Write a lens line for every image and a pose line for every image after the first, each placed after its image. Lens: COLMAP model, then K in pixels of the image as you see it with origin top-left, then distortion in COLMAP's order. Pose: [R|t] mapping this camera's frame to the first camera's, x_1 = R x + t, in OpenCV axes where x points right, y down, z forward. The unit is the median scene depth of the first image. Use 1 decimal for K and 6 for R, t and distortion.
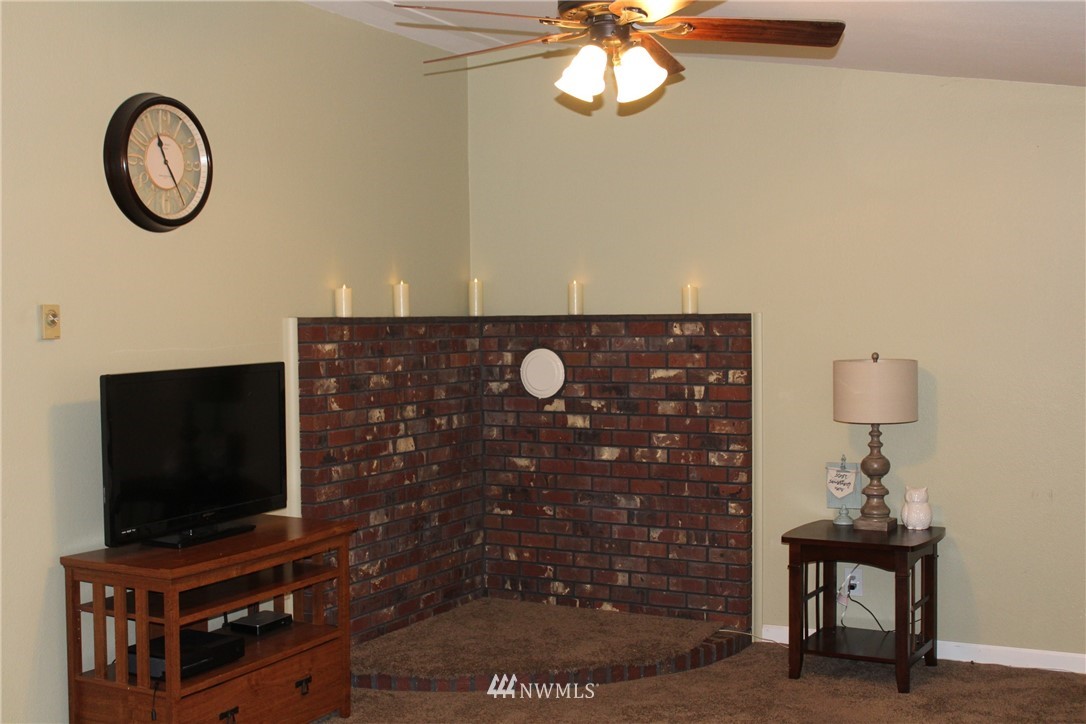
lens RADIAL K [[1363.1, 0, 543.0], [0, 1363.1, 366.5], [0, 0, 1]] dist [-0.006199, 0.000000]
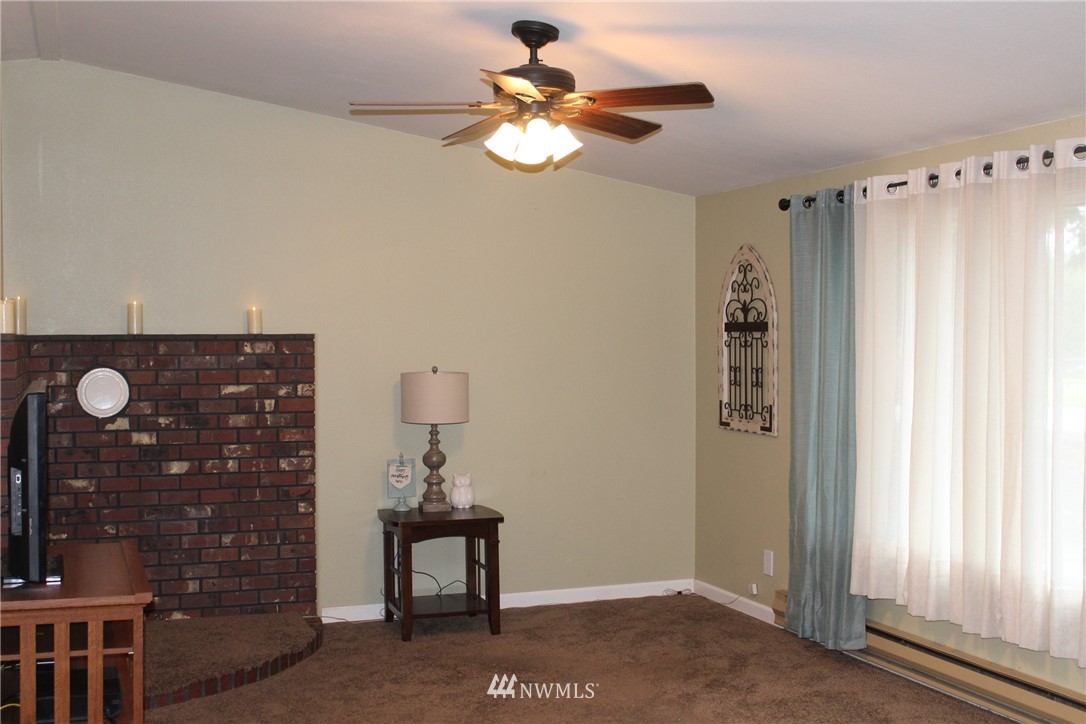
lens RADIAL K [[1363.1, 0, 540.9], [0, 1363.1, 358.2], [0, 0, 1]] dist [-0.006199, 0.000000]
pose [[0.689195, -0.004899, 0.724560, -0.524922], [0.026675, 0.999471, -0.018615, 0.007228], [-0.724085, 0.032157, 0.688961, 0.080231]]
